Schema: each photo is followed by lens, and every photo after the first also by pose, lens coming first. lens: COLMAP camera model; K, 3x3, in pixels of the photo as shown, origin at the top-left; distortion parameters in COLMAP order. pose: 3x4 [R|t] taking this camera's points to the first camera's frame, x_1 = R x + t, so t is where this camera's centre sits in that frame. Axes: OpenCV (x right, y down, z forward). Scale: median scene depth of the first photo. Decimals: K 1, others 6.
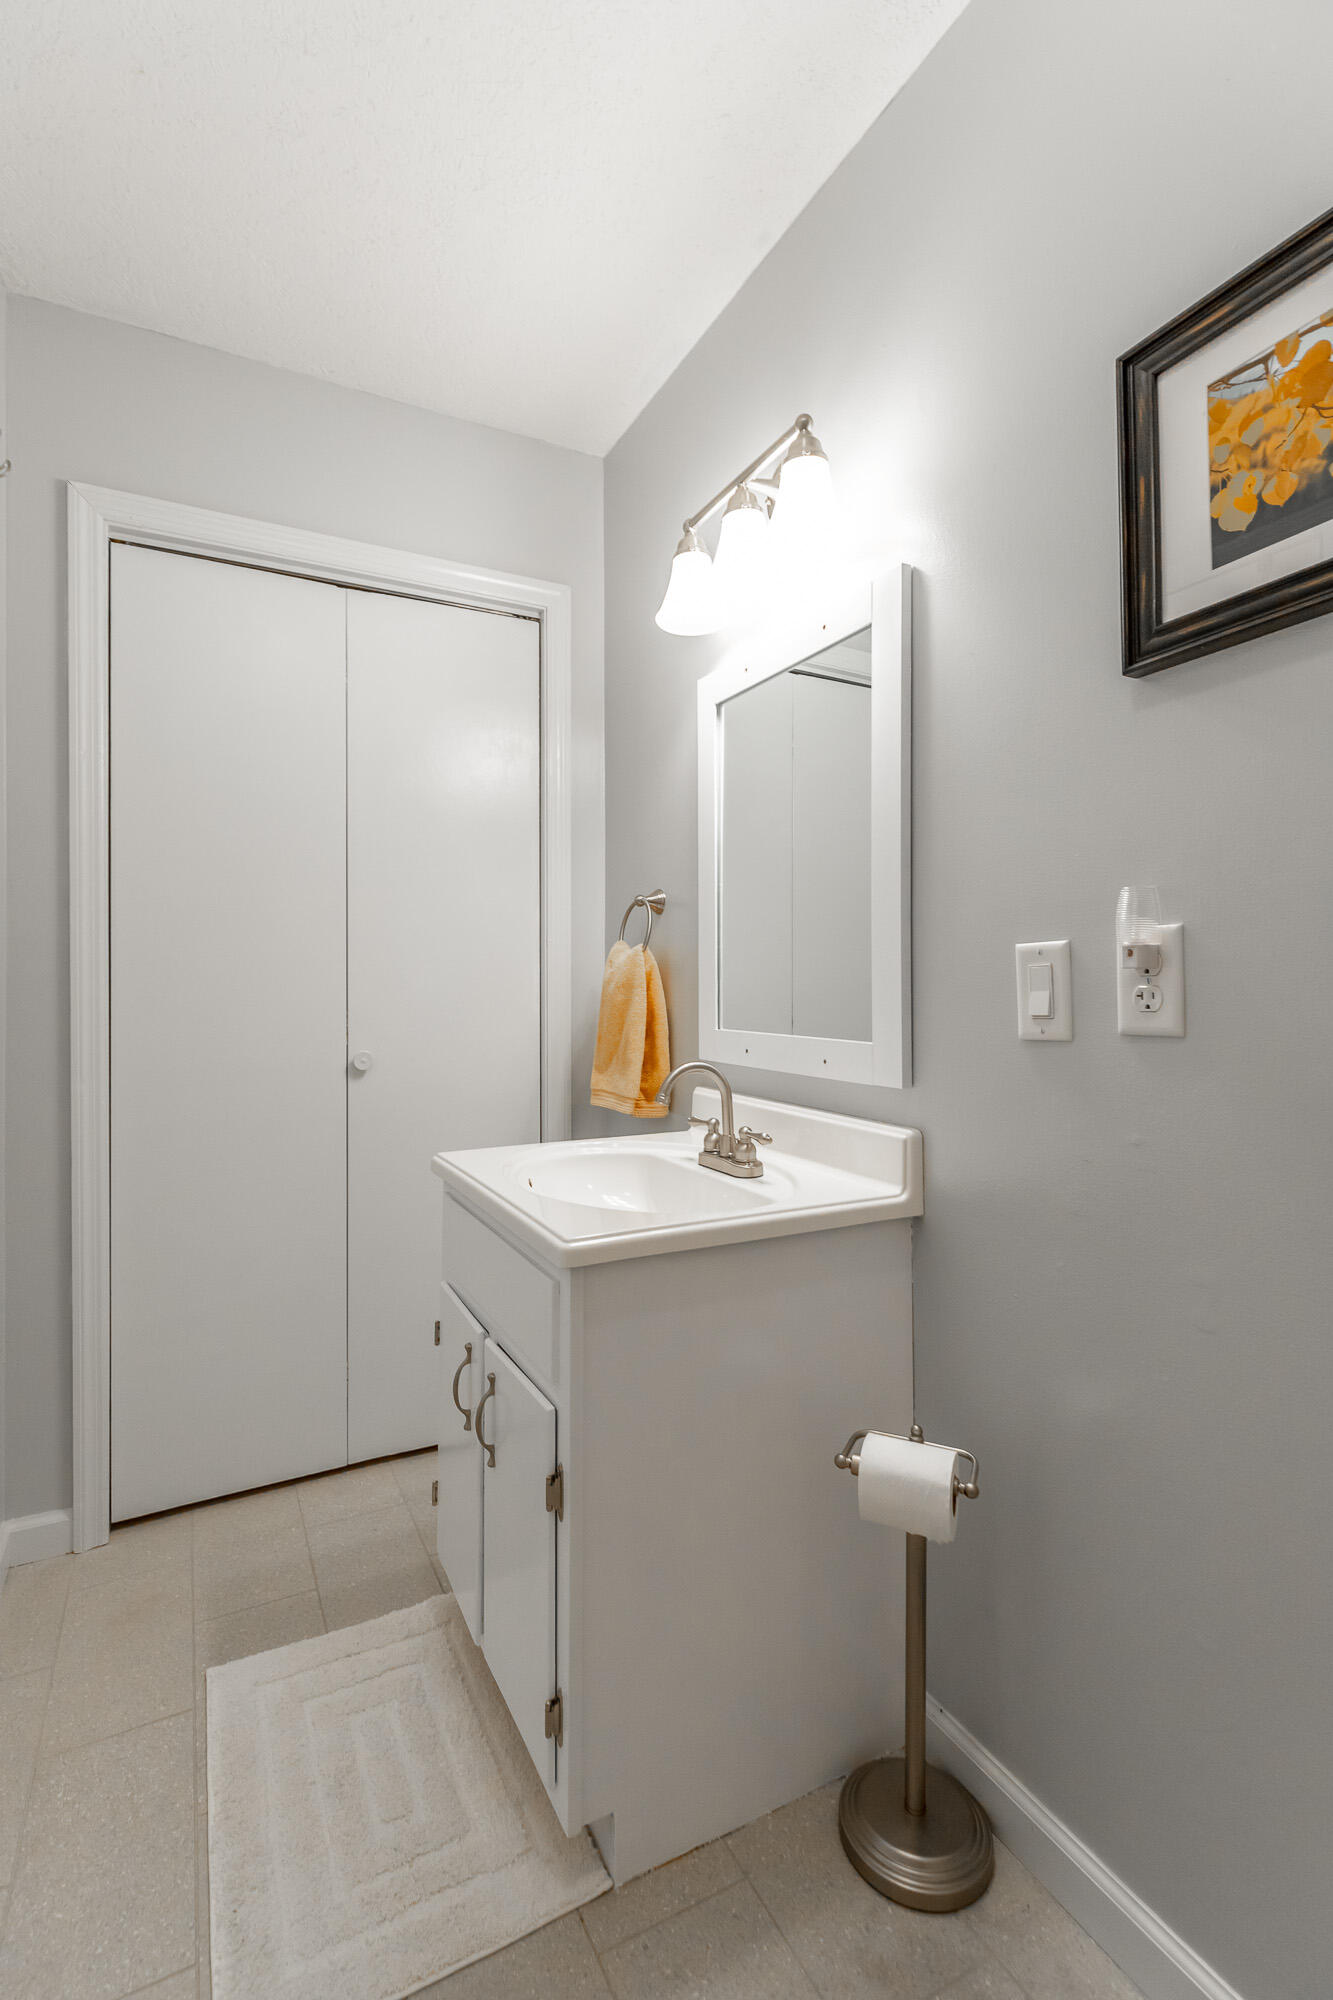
lens RADIAL K [[907.3, 0, 648.3], [0, 907.3, 971.2], [0, 0, 1]] dist [0.009043, -0.002768]
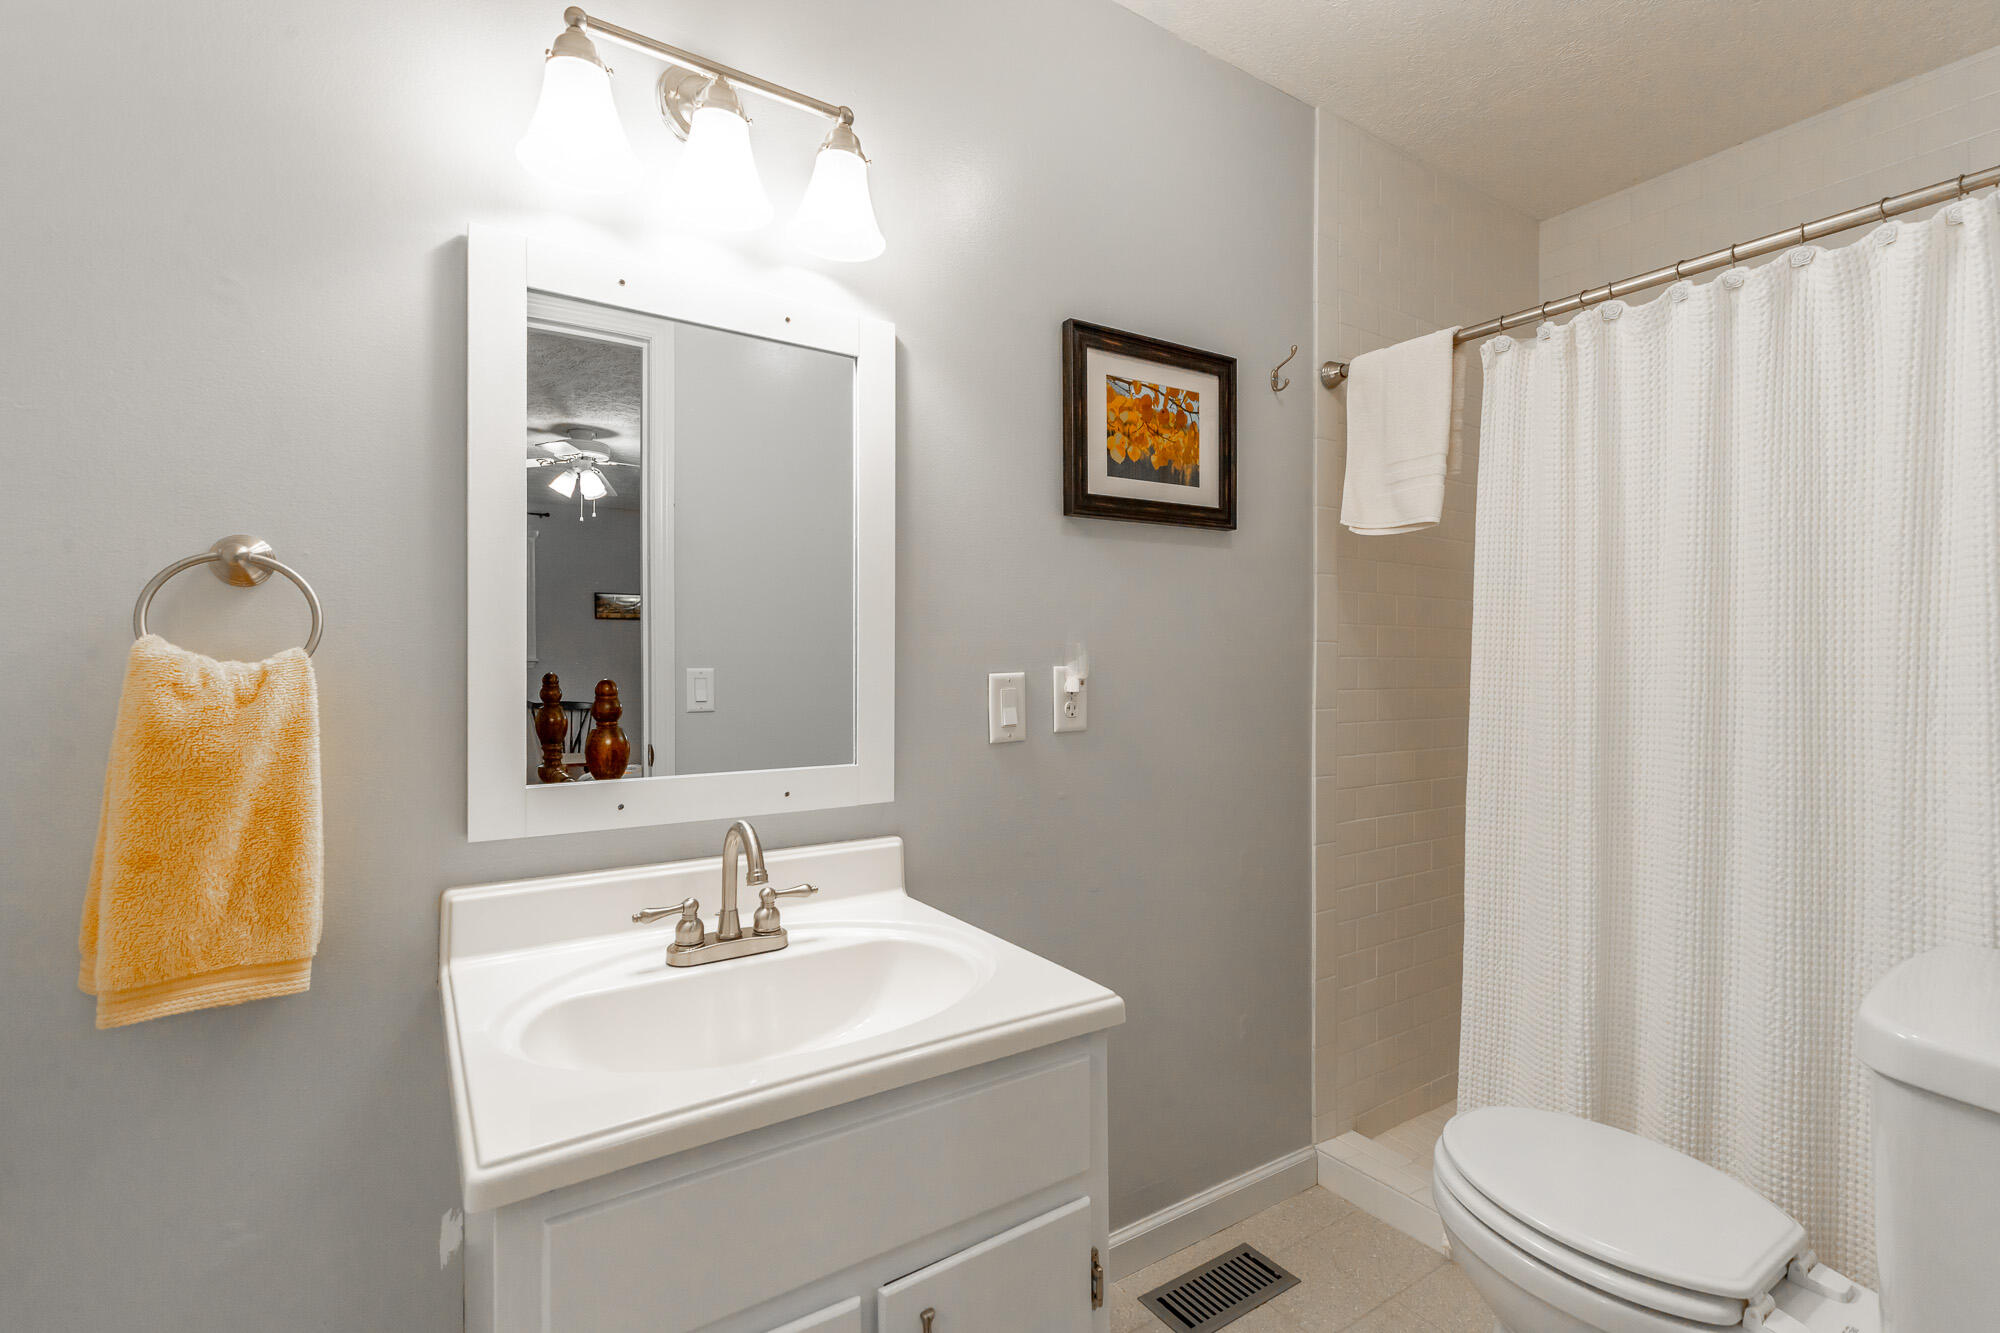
lens RADIAL K [[907.3, 0, 1005.3], [0, 907.3, 663.4], [0, 0, 1]] dist [0.009043, -0.002768]
pose [[-0.109579, 0.000503, 0.993978, -1.135104], [-0.014967, 0.999886, -0.002156, -0.051580], [-0.993865, -0.015113, -0.109559, 1.339863]]
